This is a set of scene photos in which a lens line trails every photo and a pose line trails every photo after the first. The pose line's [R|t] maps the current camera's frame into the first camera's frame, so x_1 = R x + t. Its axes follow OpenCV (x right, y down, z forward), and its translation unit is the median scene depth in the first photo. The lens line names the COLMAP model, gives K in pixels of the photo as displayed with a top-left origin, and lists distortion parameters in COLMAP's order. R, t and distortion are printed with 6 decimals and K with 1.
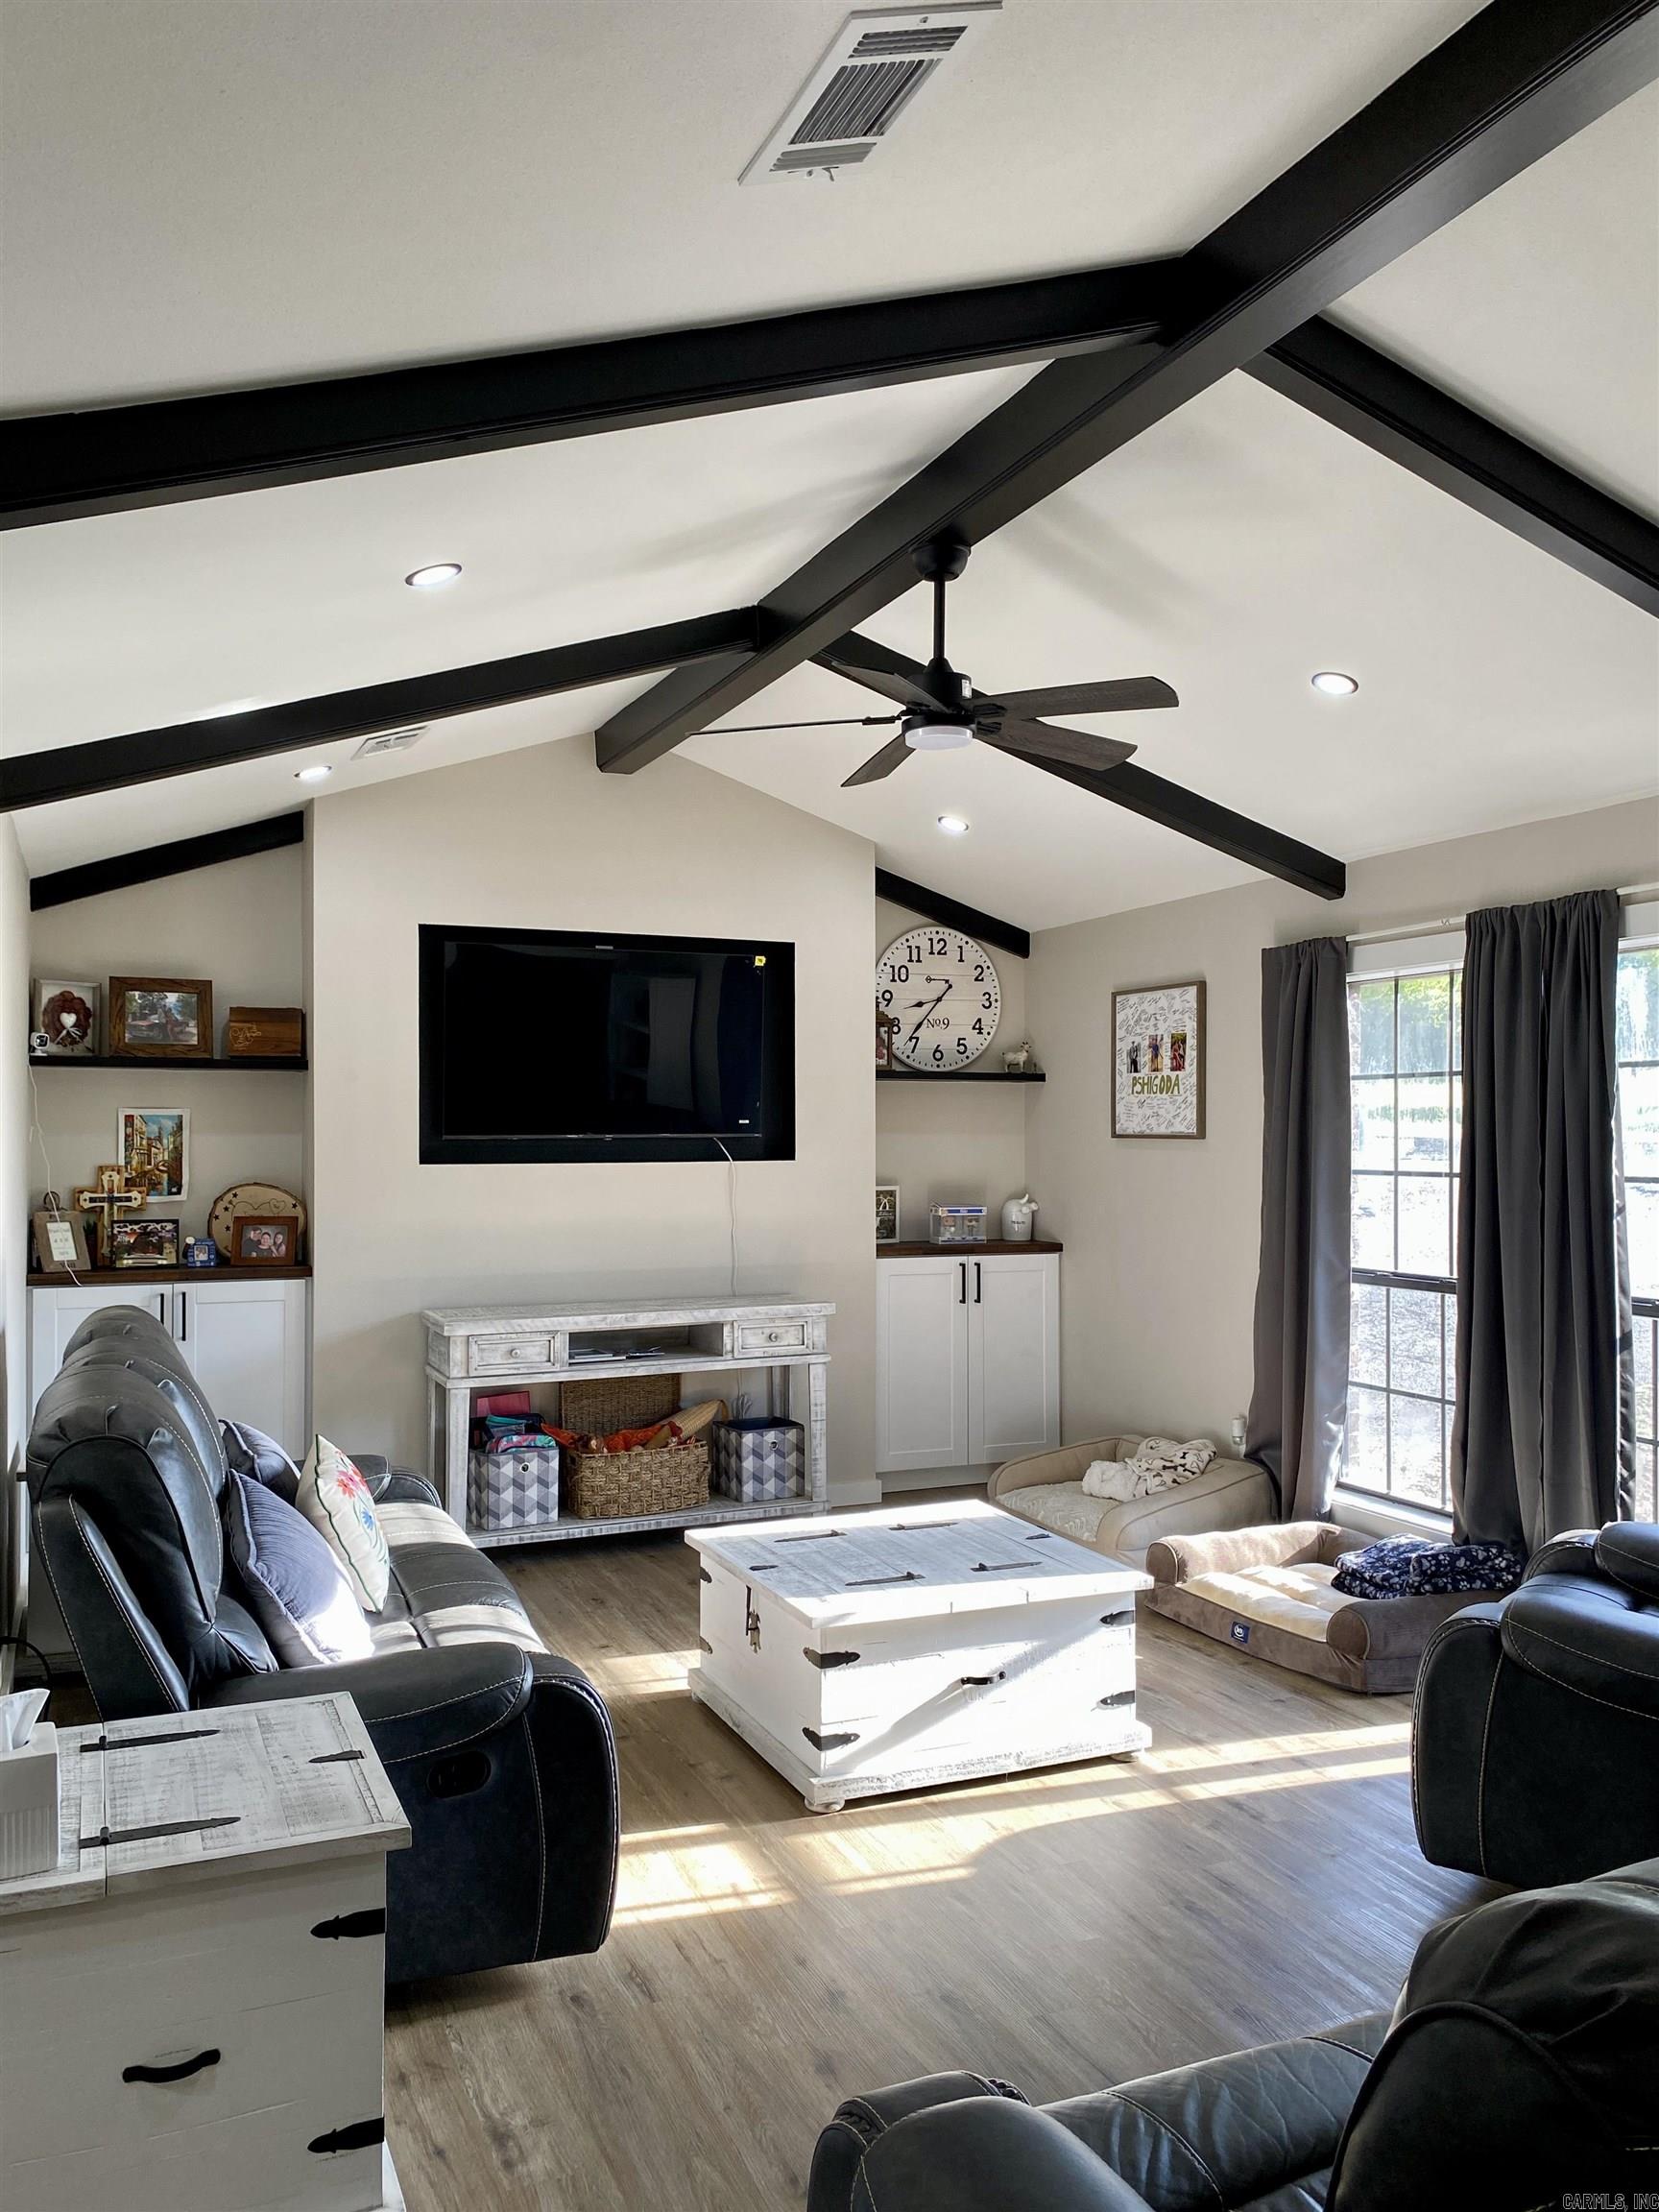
lens RADIAL K [[1659.2, 0, 839.3], [0, 1659.2, 1117.2], [0, 0, 1]] dist [0.092745, -0.187247]
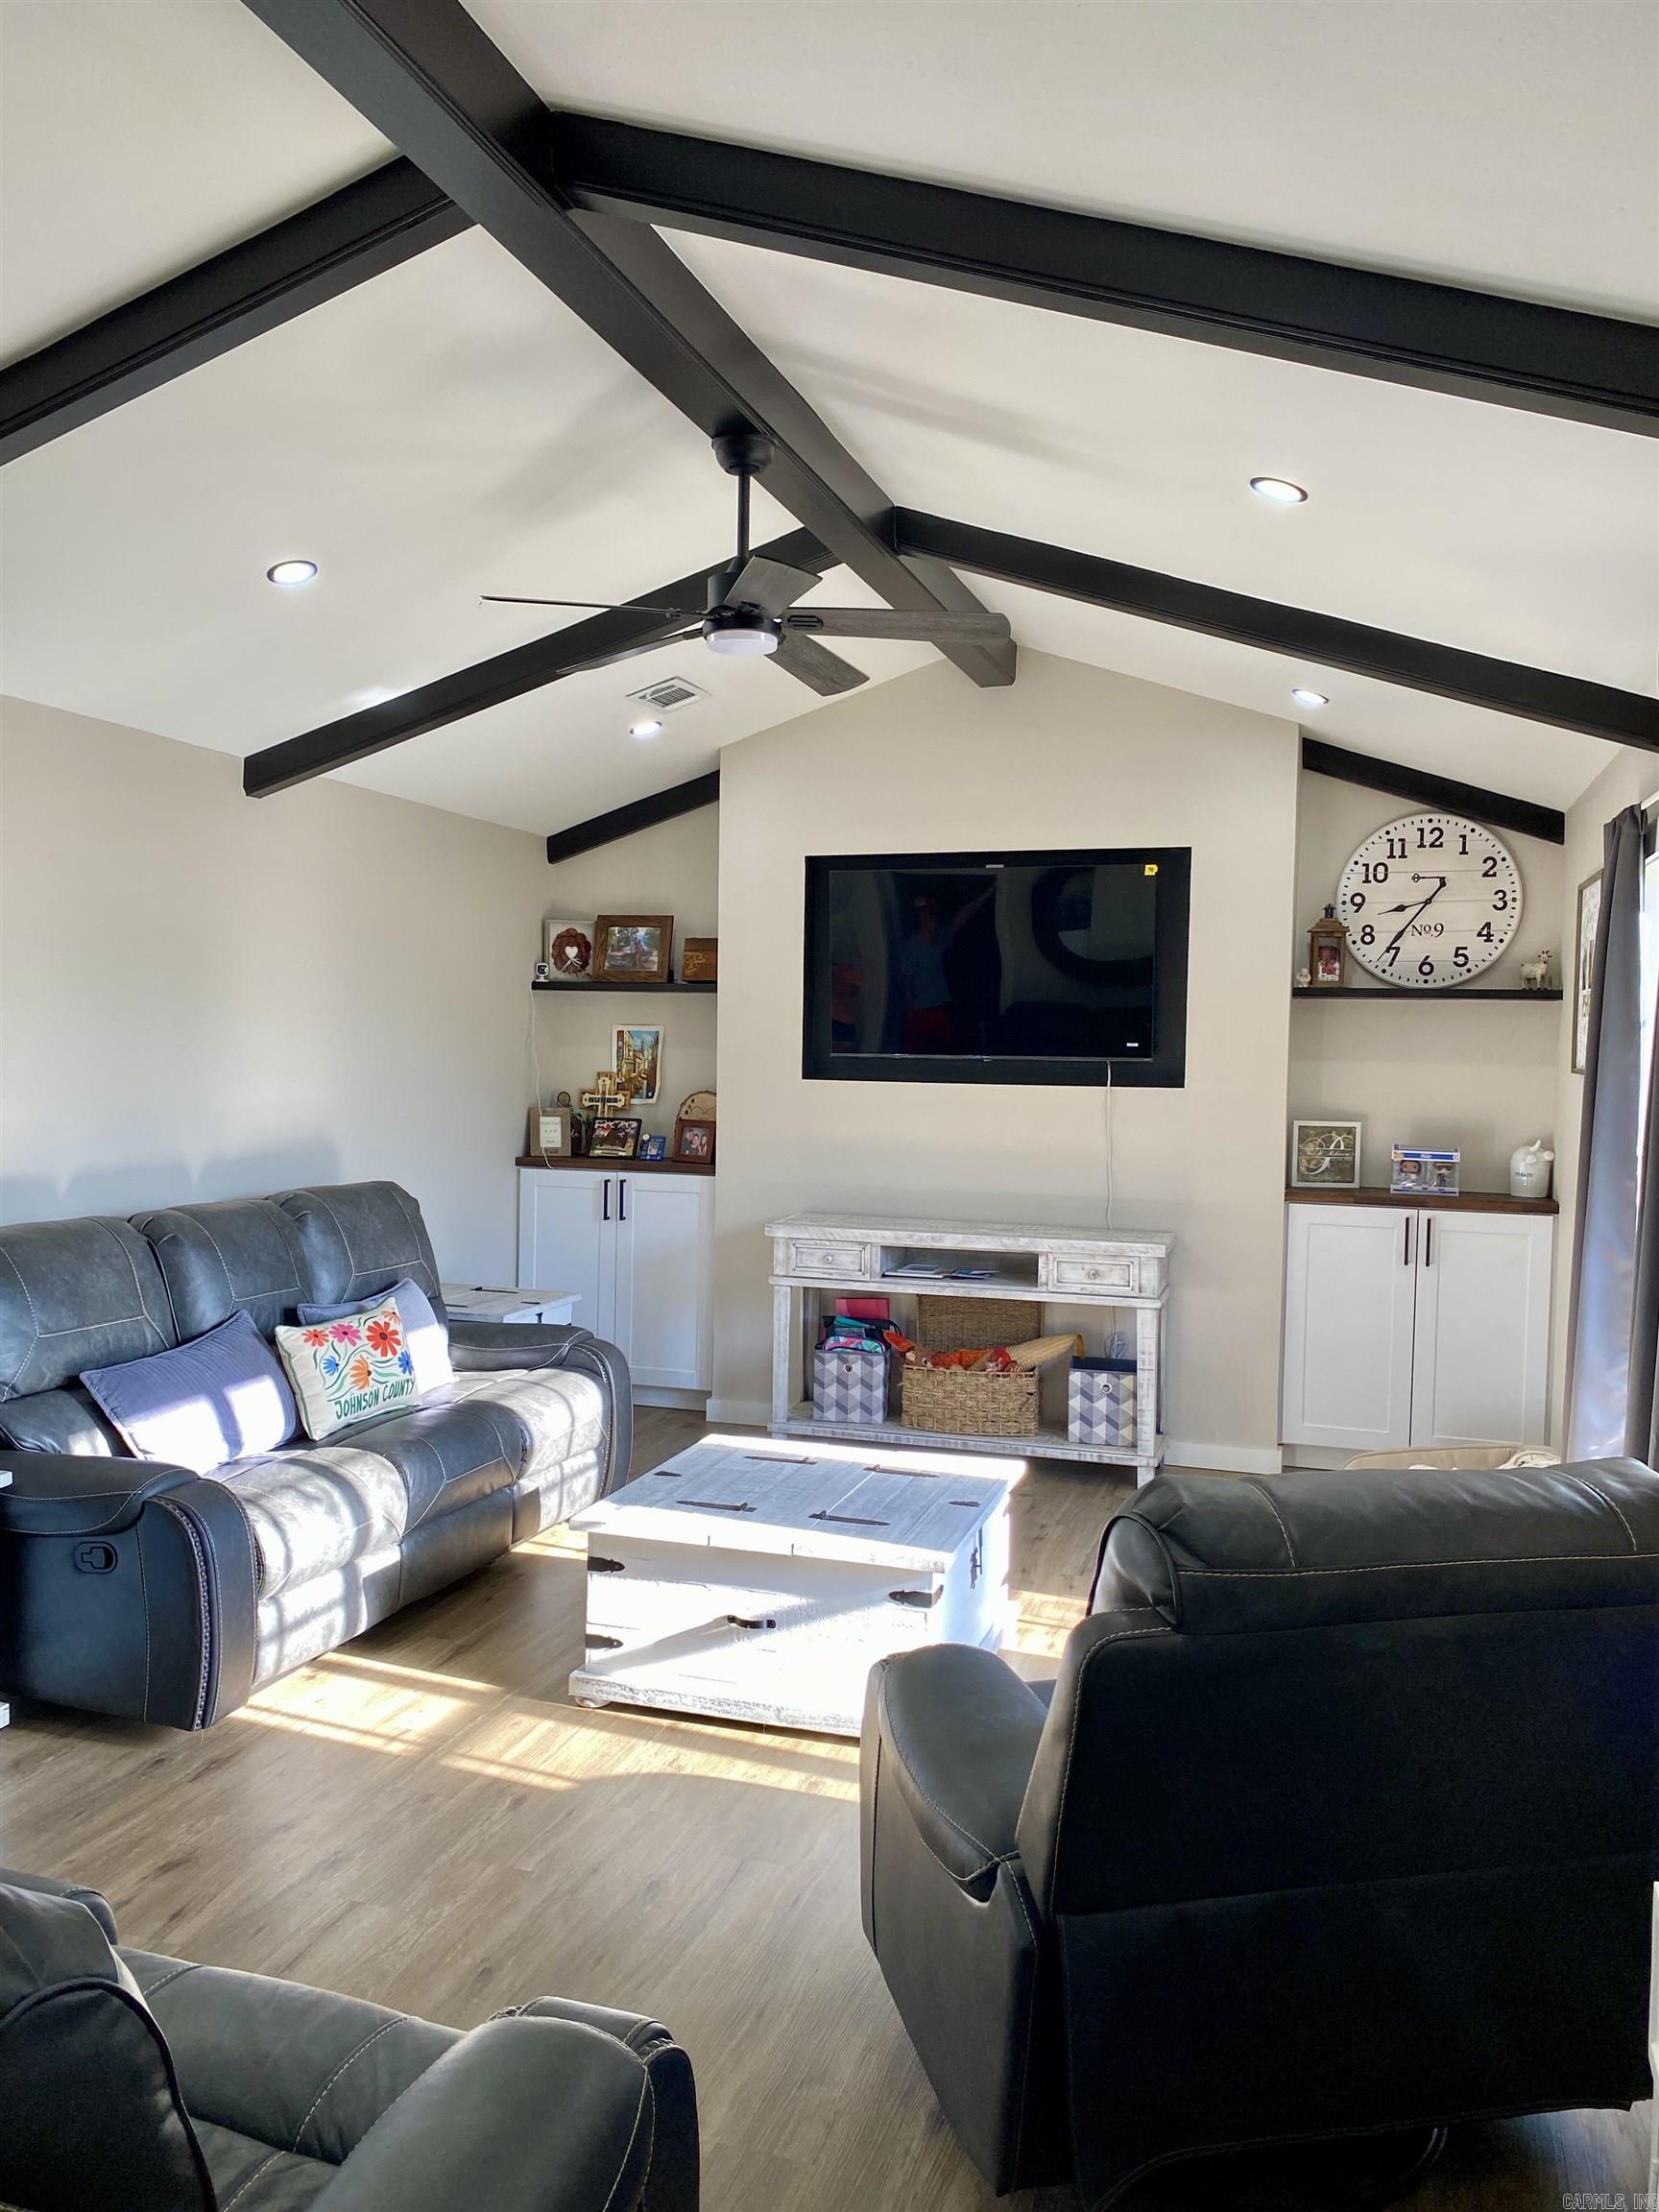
lens RADIAL K [[1659.2, 0, 839.3], [0, 1659.2, 1117.2], [0, 0, 1]] dist [0.092745, -0.187247]
pose [[0.756578, 0.044341, -0.652398, 0.456969], [-0.011437, 0.998443, 0.054597, -0.005905], [0.653804, -0.033846, 0.755907, 0.192581]]
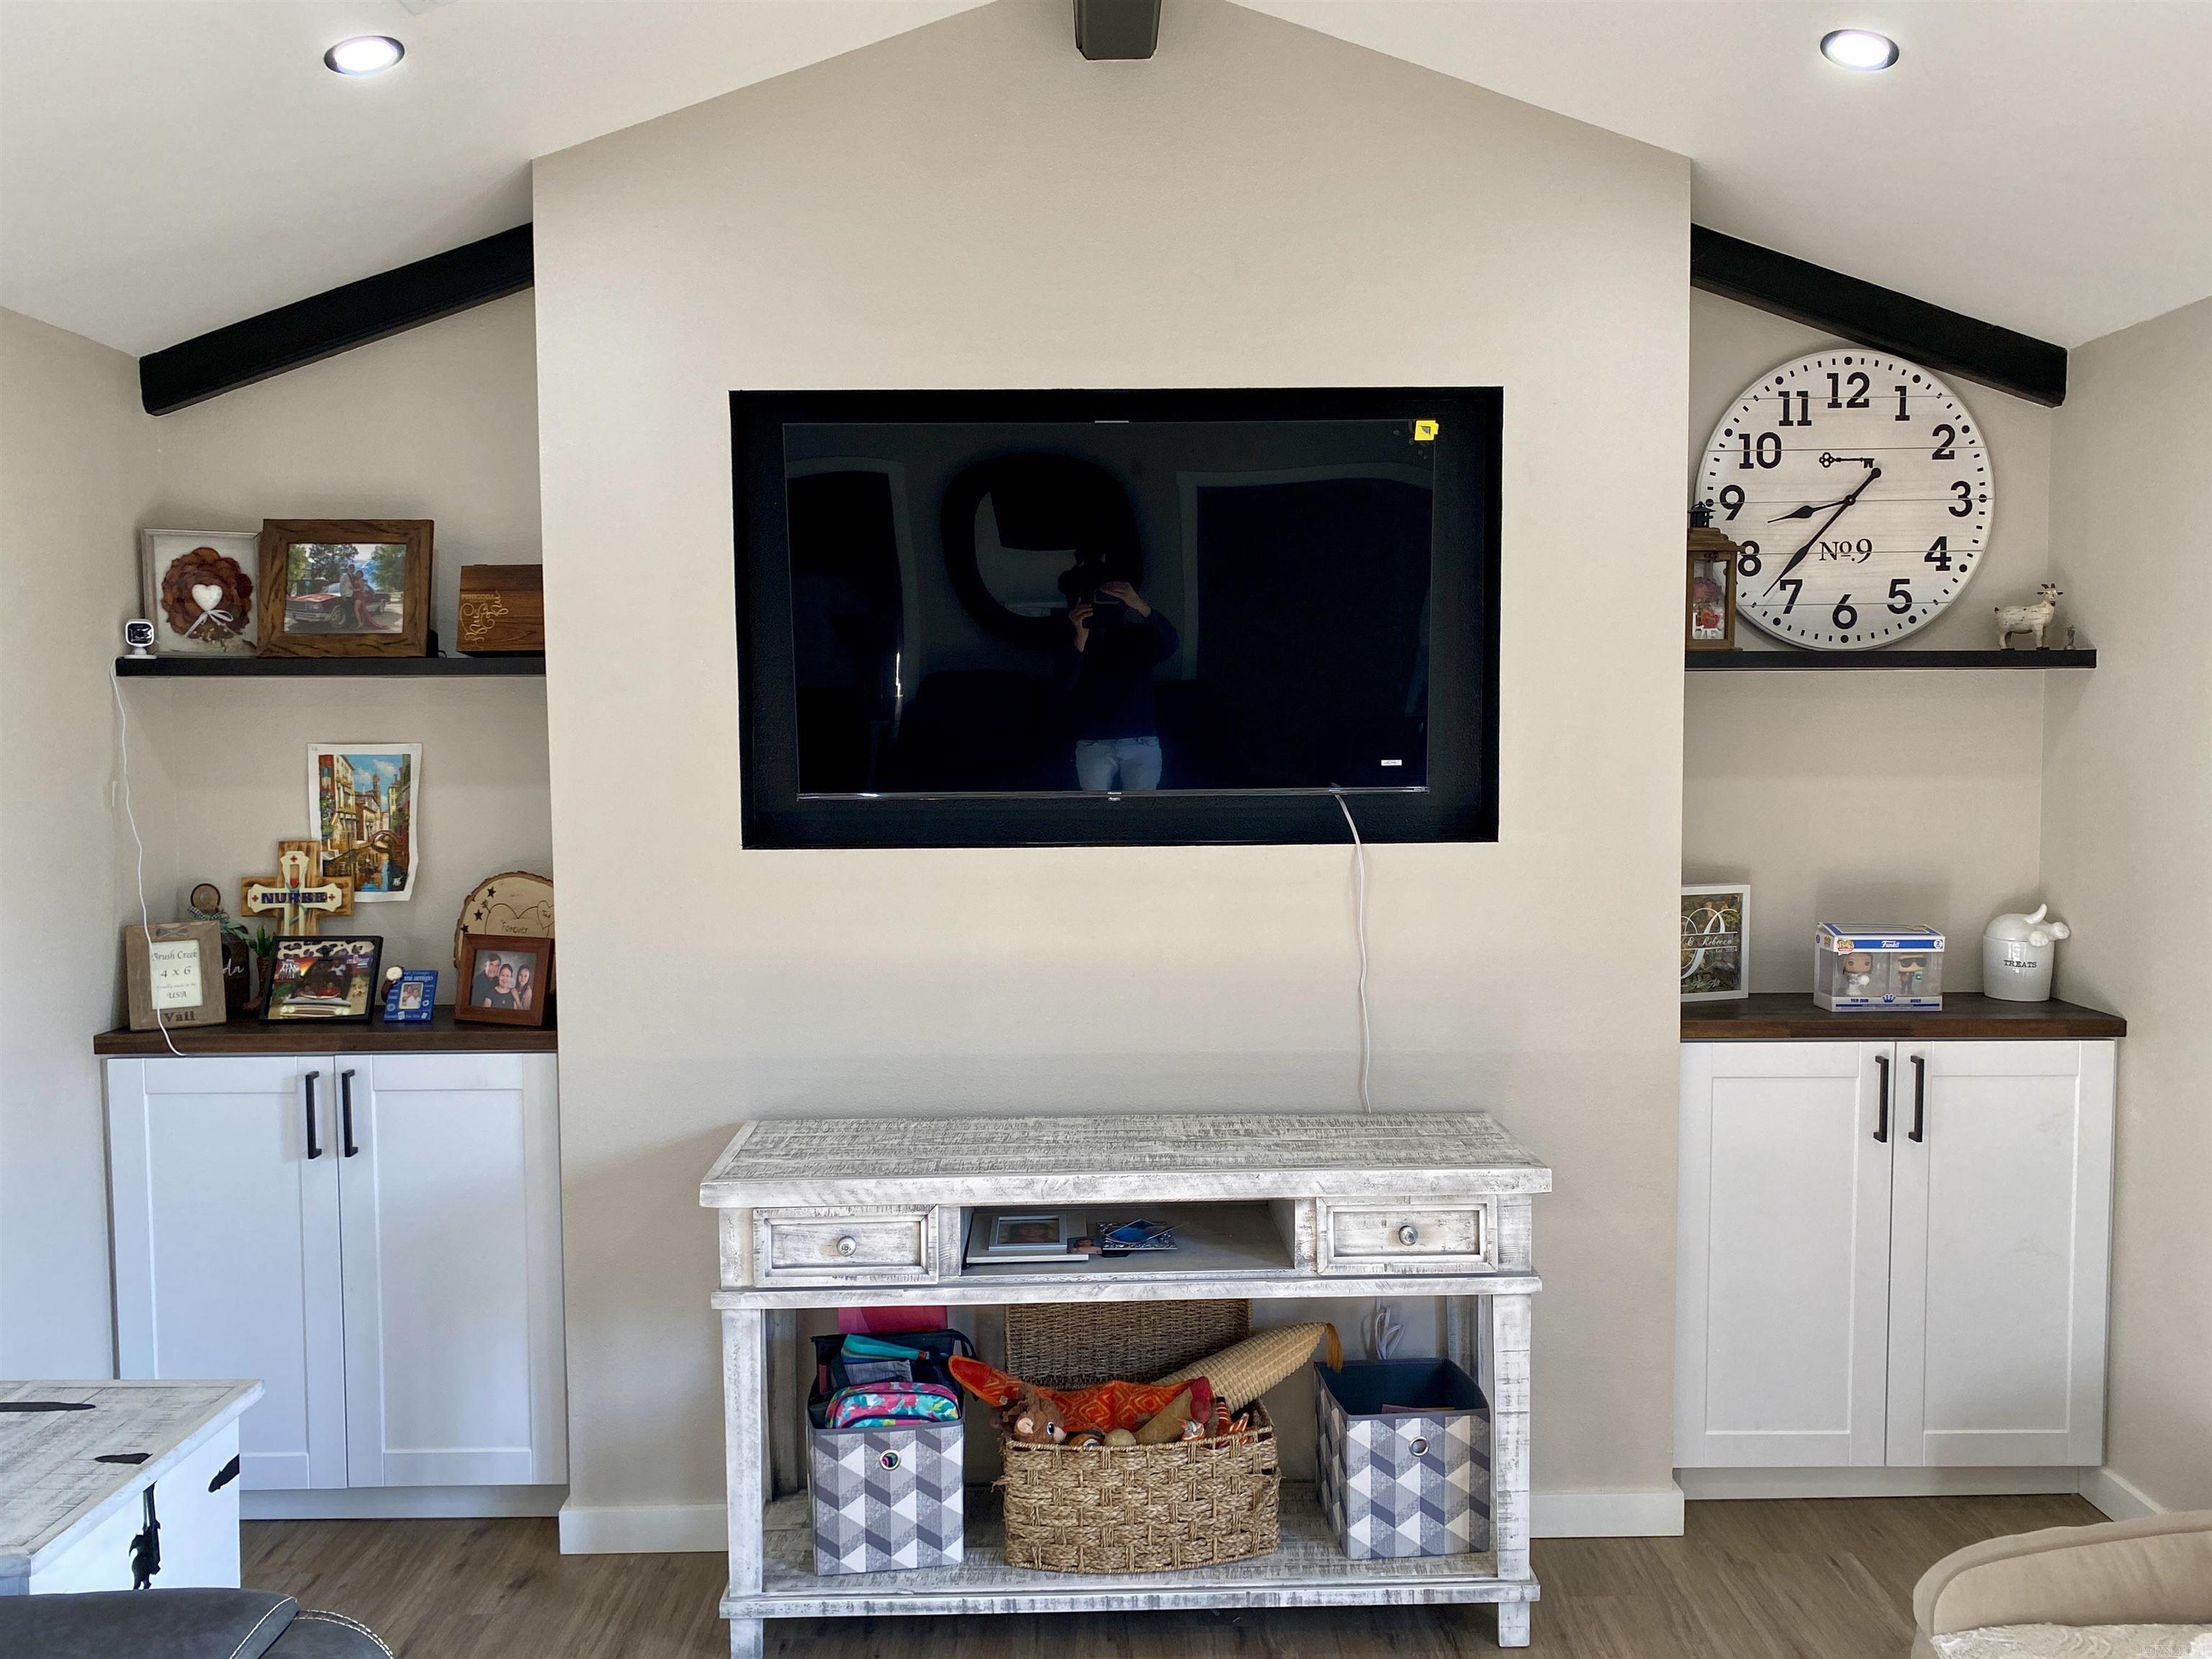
lens RADIAL K [[1693.0, 0, 1120.9], [0, 1693.0, 821.0], [0, 0, 1]] dist [0.007412, 0.000542]
pose [[0.922823, 0.018267, -0.384791, 0.065628], [0.009770, 0.997444, 0.070782, -0.017159], [0.385100, -0.069079, 0.920286, 0.533049]]
